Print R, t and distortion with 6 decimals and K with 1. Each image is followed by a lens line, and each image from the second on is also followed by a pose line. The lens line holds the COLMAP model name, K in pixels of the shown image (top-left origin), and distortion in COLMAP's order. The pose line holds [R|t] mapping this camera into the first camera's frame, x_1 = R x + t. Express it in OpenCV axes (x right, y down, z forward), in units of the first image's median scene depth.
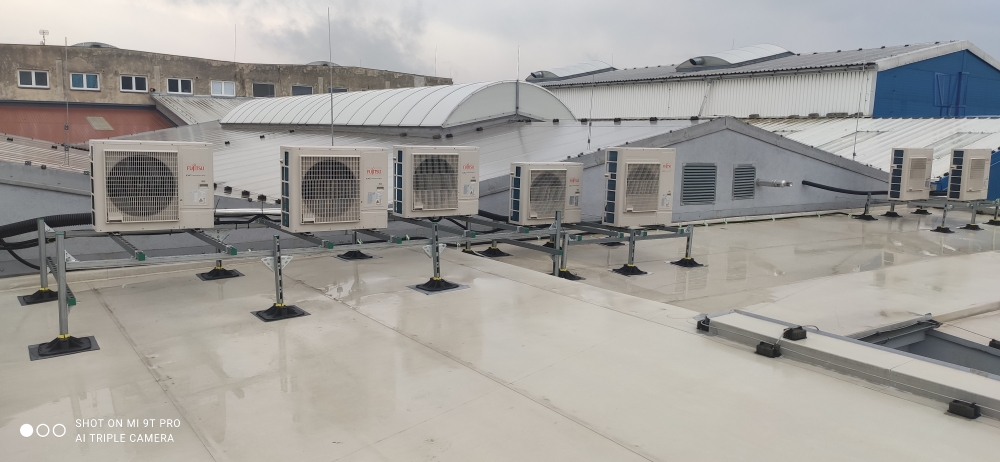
lens RADIAL K [[742.9, 0, 500.0], [0, 742.9, 231.0], [0, 0, 1]] dist [0.085101, -0.132381]
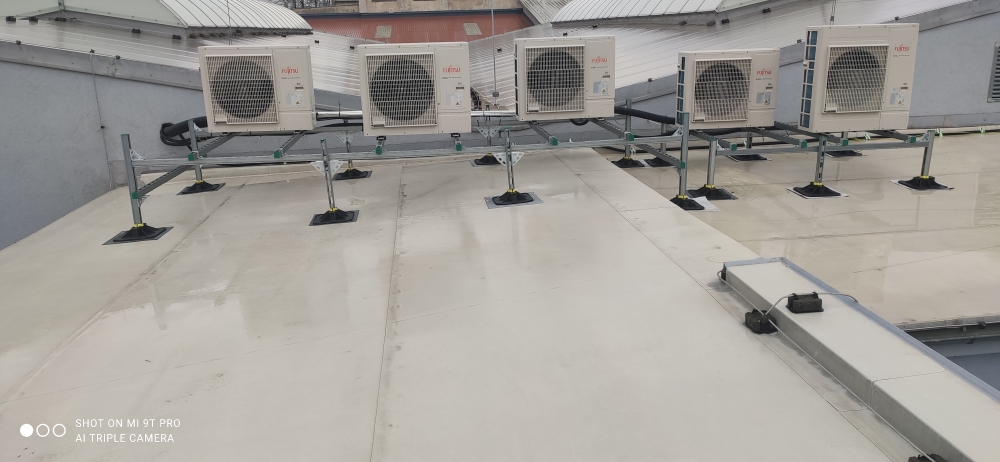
lens RADIAL K [[742.9, 0, 500.0], [0, 742.9, 231.0], [0, 0, 1]] dist [0.085101, -0.132381]
pose [[0.874587, 0.076760, -0.478755, 0.248848], [-0.010991, 0.990274, 0.138694, -0.008660], [0.484745, -0.116038, 0.866924, 0.158983]]
